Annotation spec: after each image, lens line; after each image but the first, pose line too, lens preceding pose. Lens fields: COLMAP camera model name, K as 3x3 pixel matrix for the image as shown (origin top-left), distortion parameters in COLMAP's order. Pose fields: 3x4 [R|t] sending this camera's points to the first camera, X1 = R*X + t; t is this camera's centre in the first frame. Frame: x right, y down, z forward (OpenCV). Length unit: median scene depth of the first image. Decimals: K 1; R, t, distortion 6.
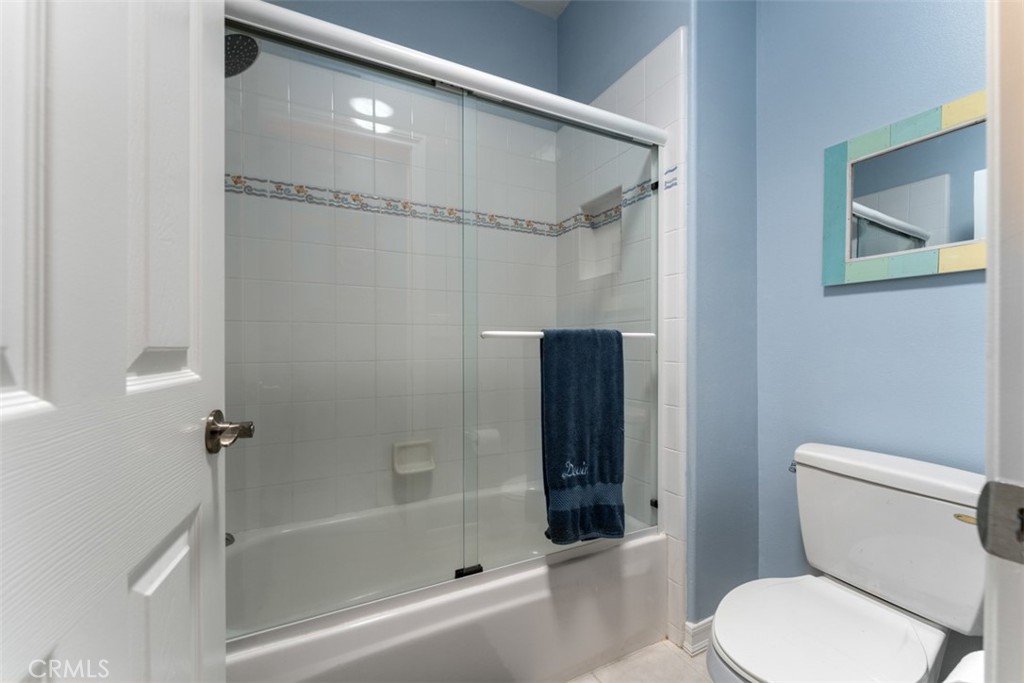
lens RADIAL K [[410.9, 0, 514.3], [0, 410.9, 343.7], [0, 0, 1]] dist [-0.001384, -0.000222]
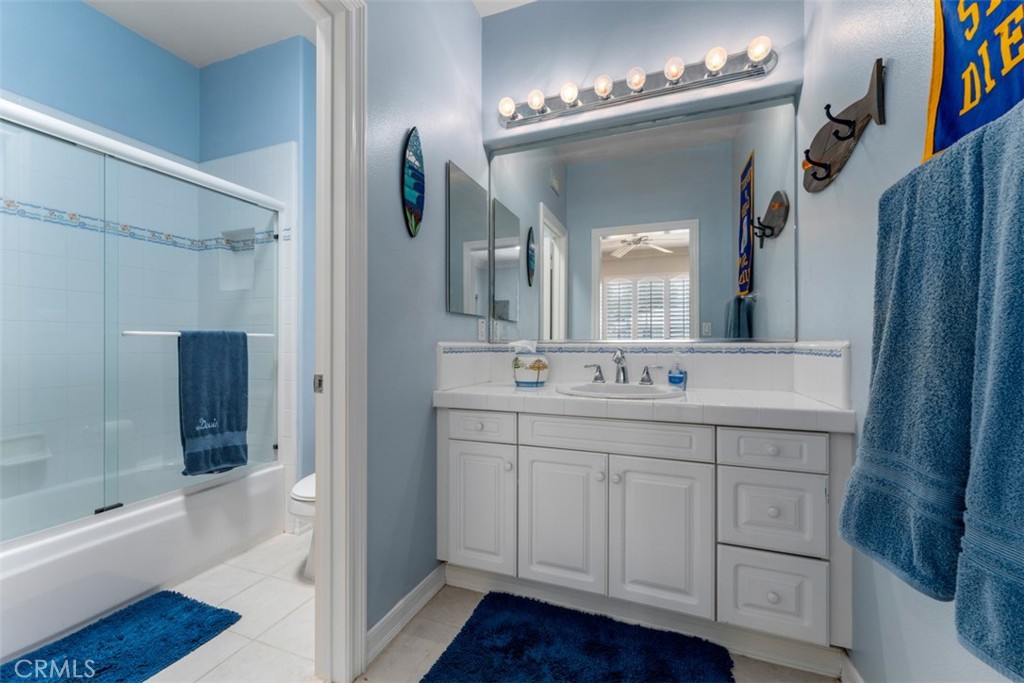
lens RADIAL K [[410.9, 0, 514.3], [0, 410.9, 343.7], [0, 0, 1]] dist [-0.001384, -0.000222]
pose [[0.741909, 0.001301, 0.670499, -0.025350], [-0.004943, 0.999982, 0.003530, 0.000913], [-0.670482, -0.005934, 0.741902, -0.822754]]
